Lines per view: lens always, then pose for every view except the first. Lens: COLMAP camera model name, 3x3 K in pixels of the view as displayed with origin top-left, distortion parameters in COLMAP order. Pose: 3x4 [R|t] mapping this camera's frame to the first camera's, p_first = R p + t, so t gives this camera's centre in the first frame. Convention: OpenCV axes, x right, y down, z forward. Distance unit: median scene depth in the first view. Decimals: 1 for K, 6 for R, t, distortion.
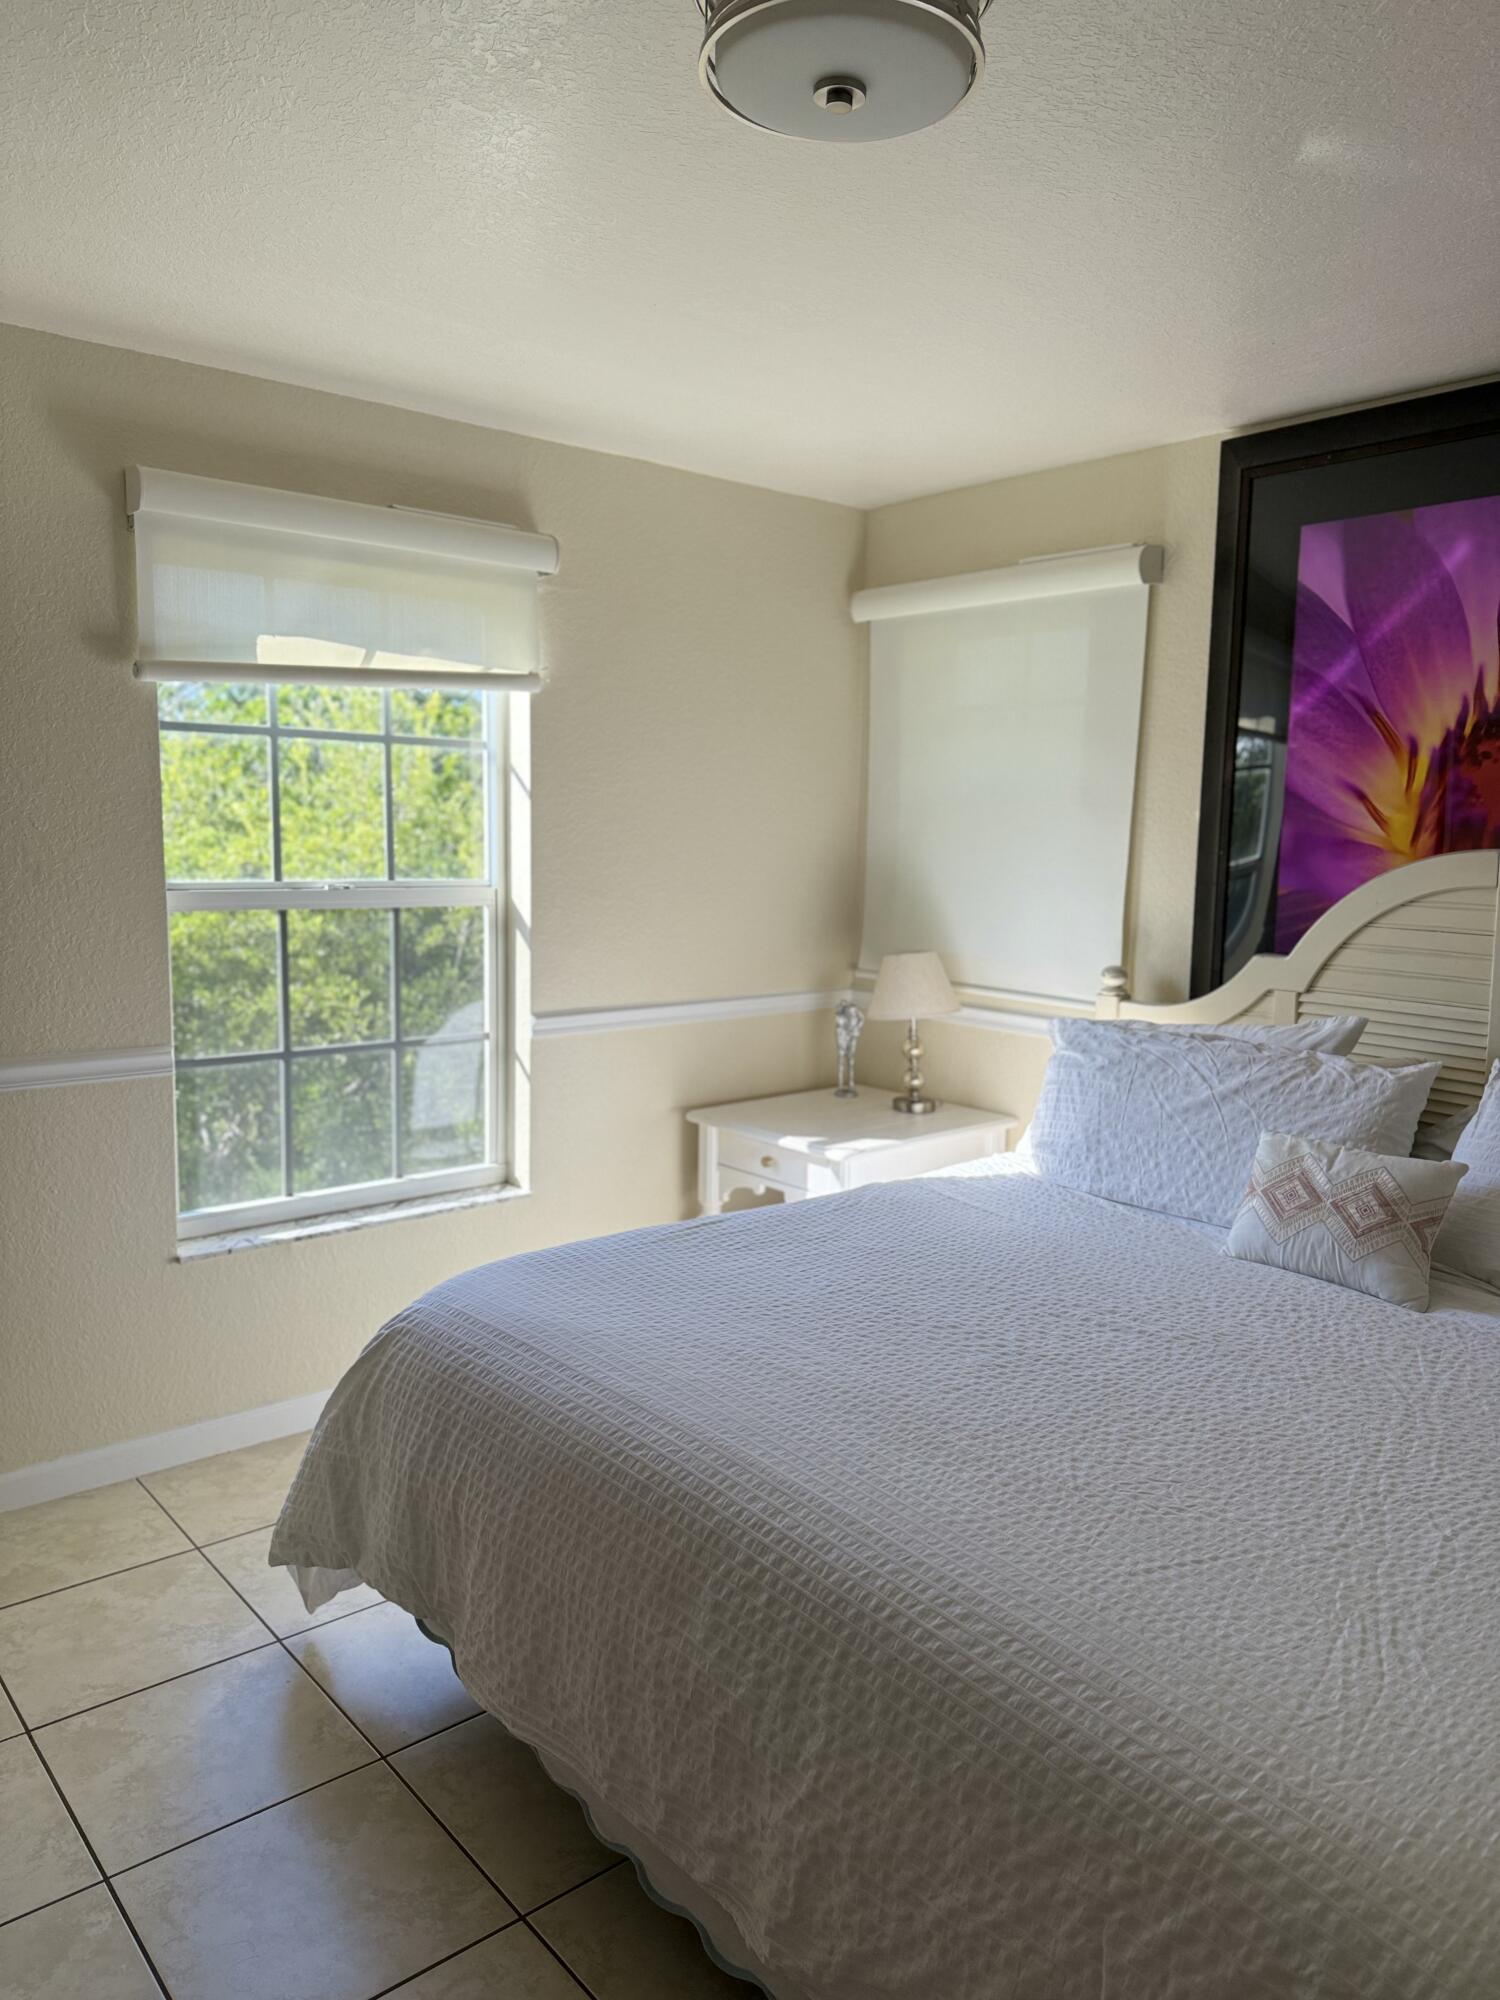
lens RADIAL K [[1417.6, 0, 740.9], [0, 1417.6, 1006.7], [0, 0, 1]] dist [0.032230, -0.039847]
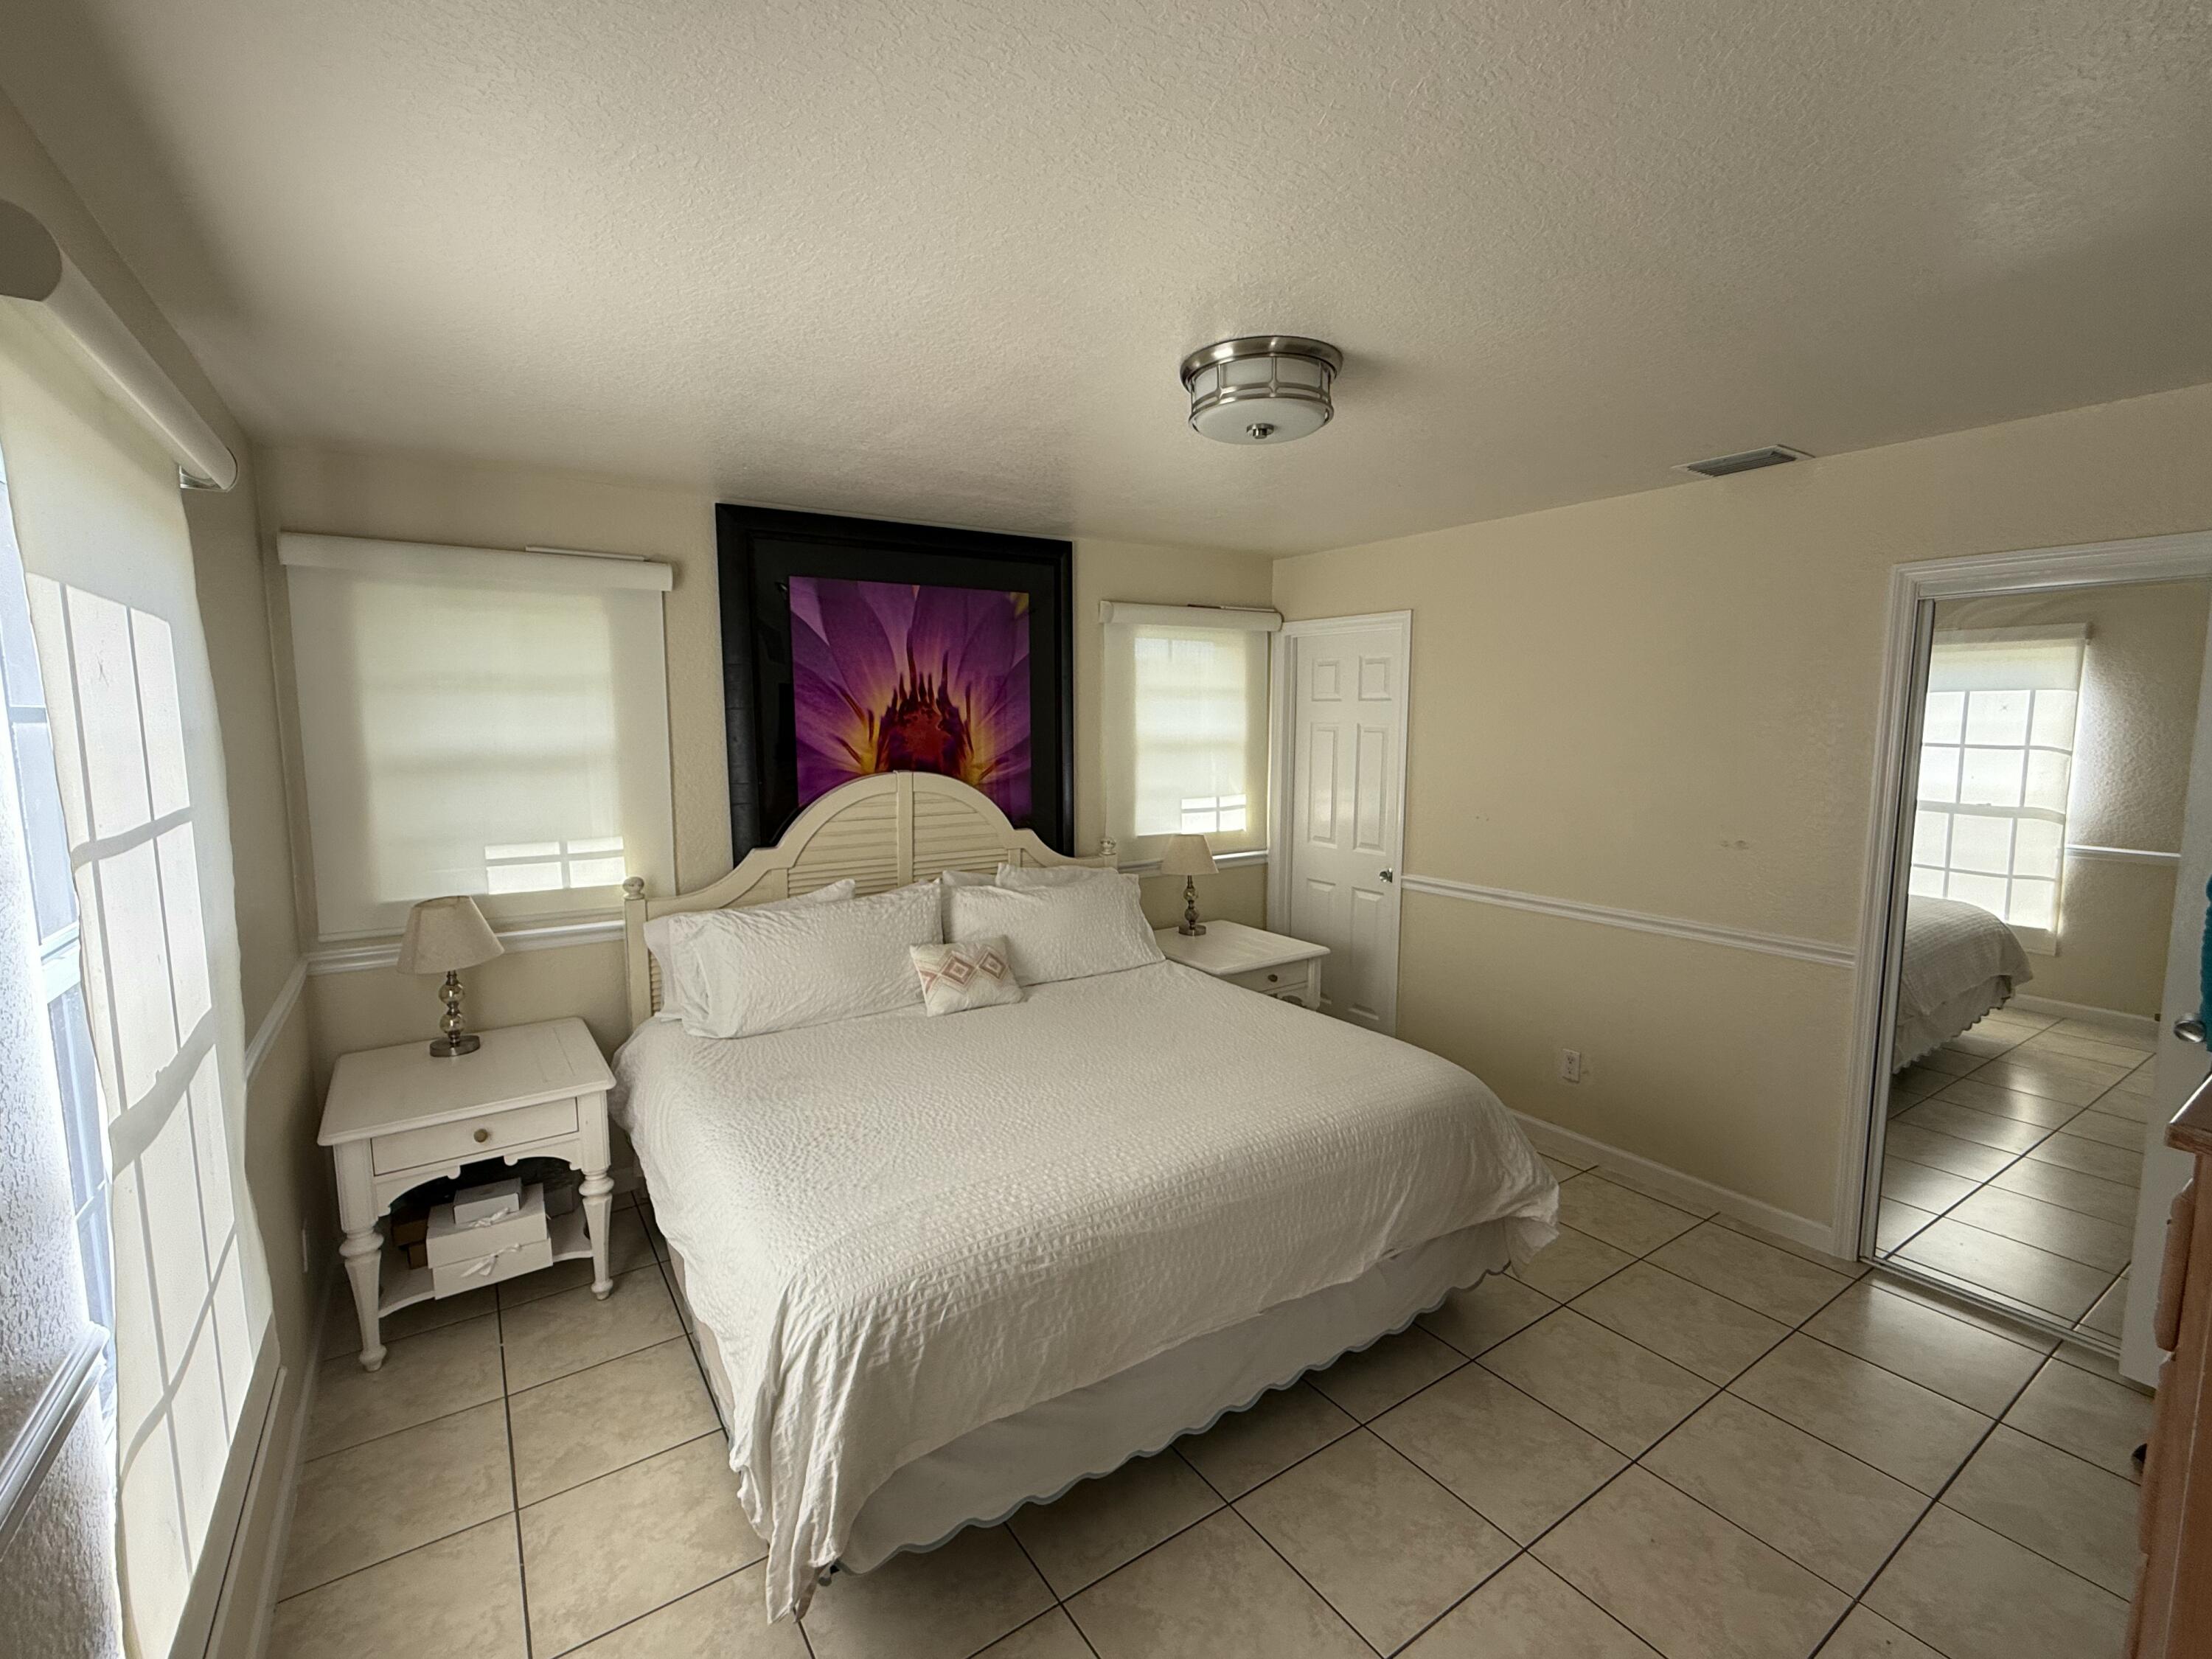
lens RADIAL K [[996.3, 0, 1106.0], [0, 996.3, 829.5], [0, 0, 1]] dist [0.000750, 0.000021]
pose [[0.093704, -0.134088, 0.986529, -0.728933], [0.135784, 0.983351, 0.120759, -0.151764], [-0.986297, 0.122640, 0.110351, 0.588192]]
